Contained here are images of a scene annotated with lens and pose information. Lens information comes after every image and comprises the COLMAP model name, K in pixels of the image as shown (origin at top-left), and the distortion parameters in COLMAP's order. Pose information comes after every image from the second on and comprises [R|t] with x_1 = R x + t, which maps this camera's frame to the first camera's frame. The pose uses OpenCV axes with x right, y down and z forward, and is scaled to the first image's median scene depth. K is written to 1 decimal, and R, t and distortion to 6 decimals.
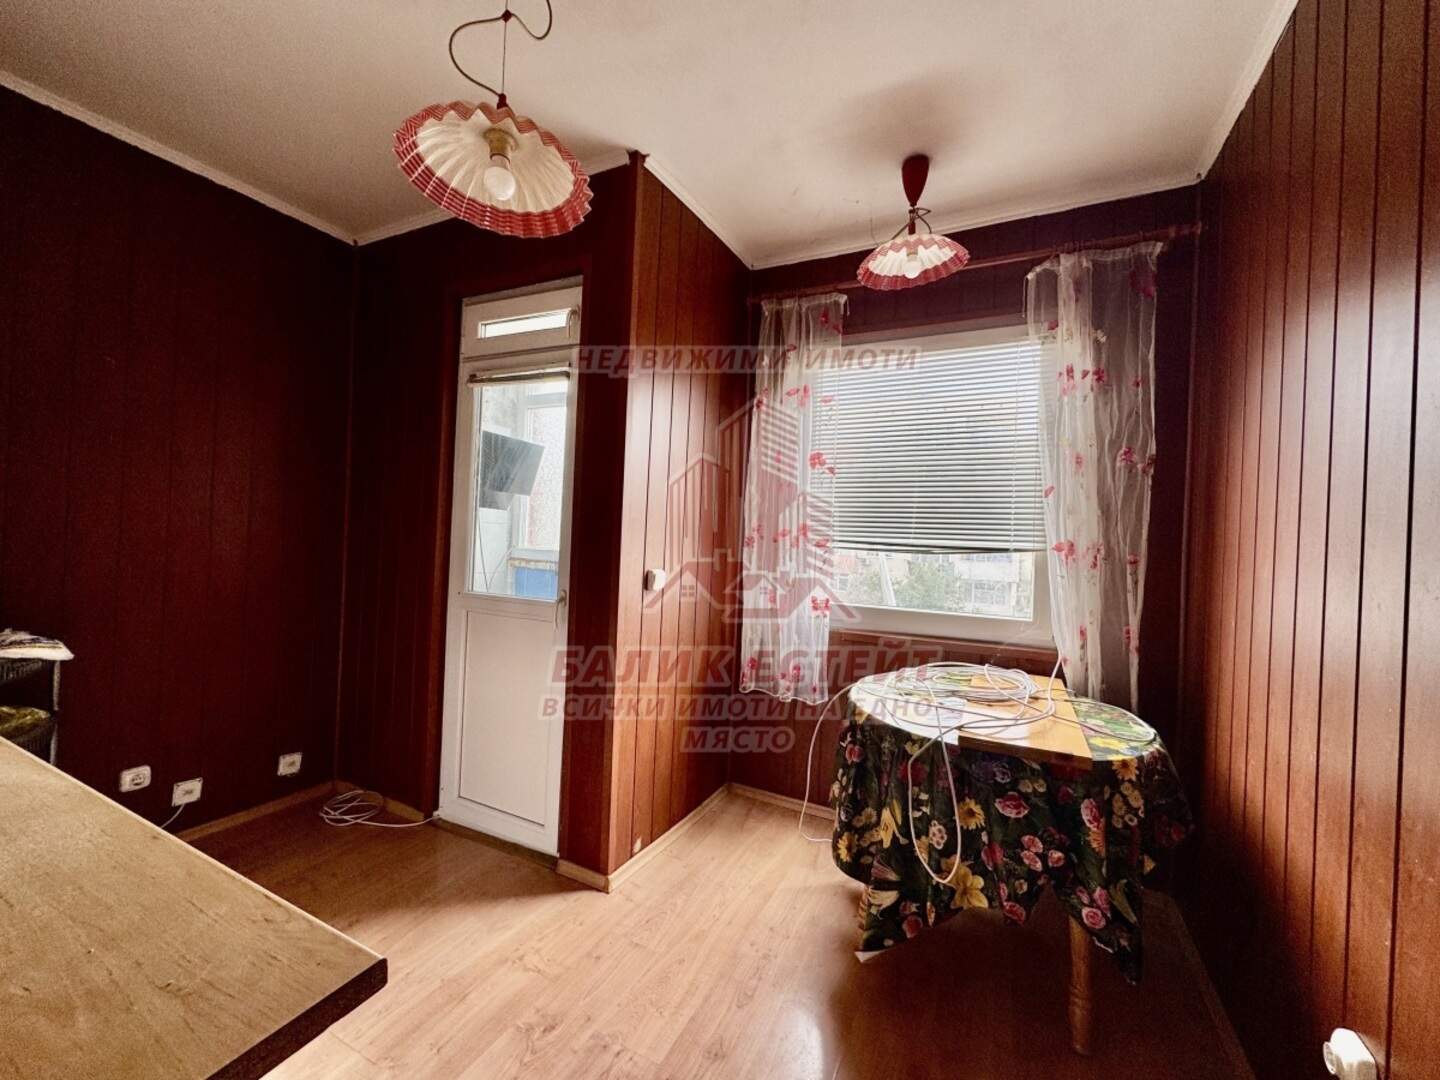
lens RADIAL K [[581.4, 0, 719.7], [0, 581.4, 537.8], [0, 0, 1]] dist [0.000916, -0.000029]
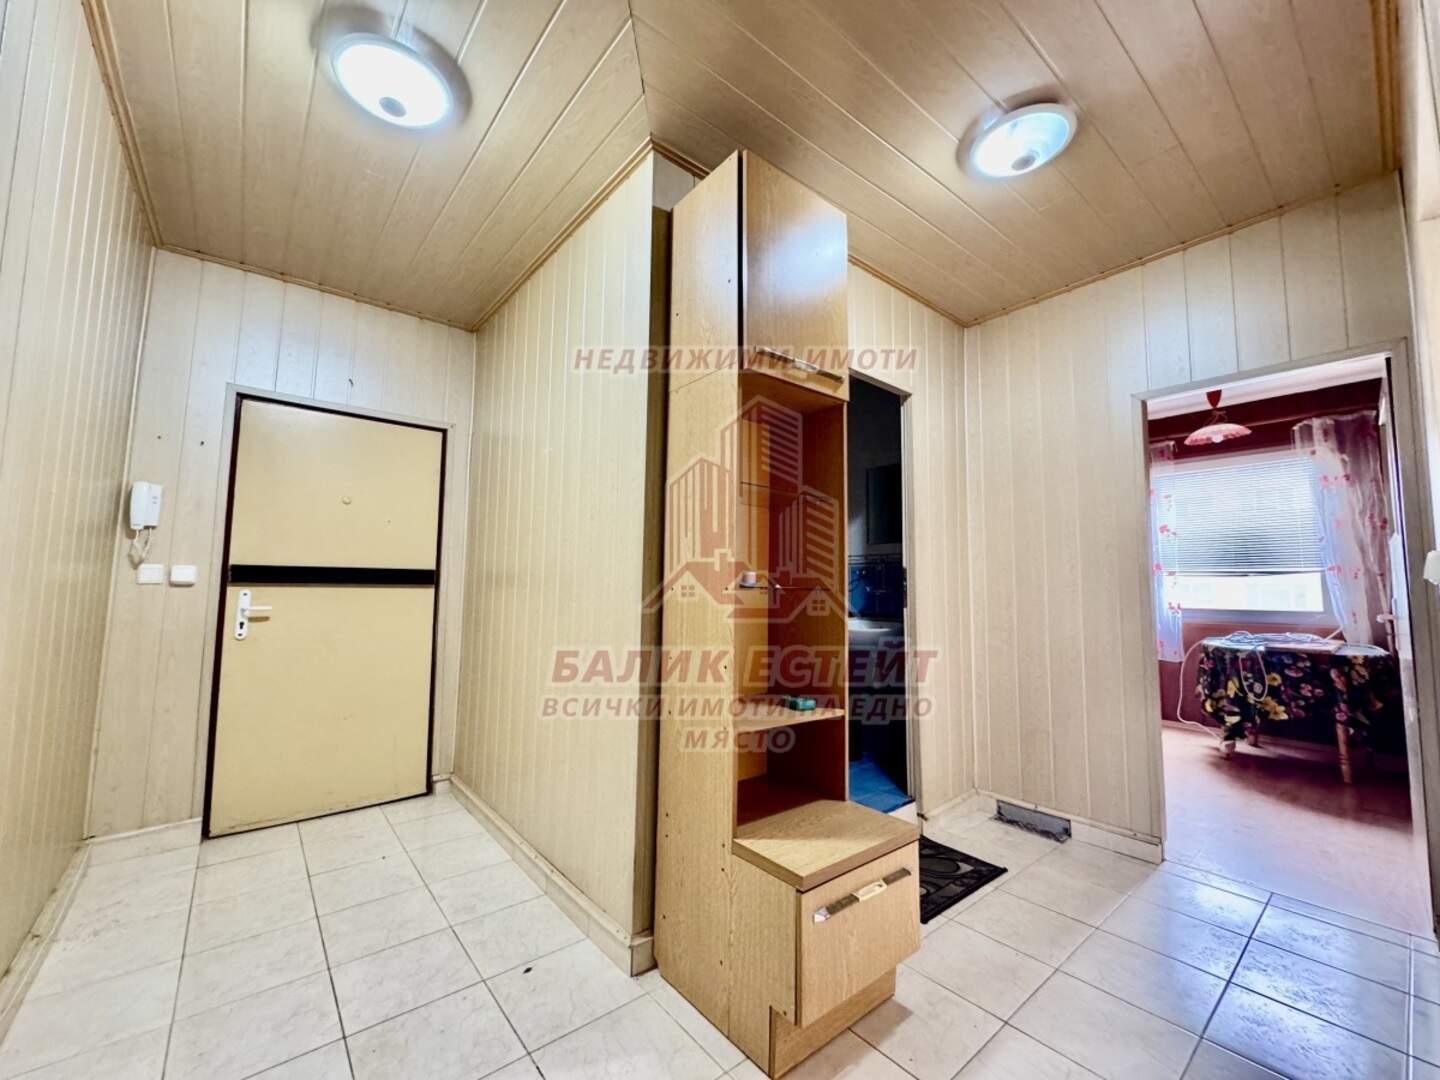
lens RADIAL K [[581.4, 0, 719.1], [0, 581.4, 537.7], [0, 0, 1]] dist [0.000916, -0.000029]
pose [[0.913086, -0.066129, -0.402368, -0.633285], [0.027487, 0.994500, -0.101070, 0.070835], [0.406839, 0.081226, 0.909882, -2.090408]]
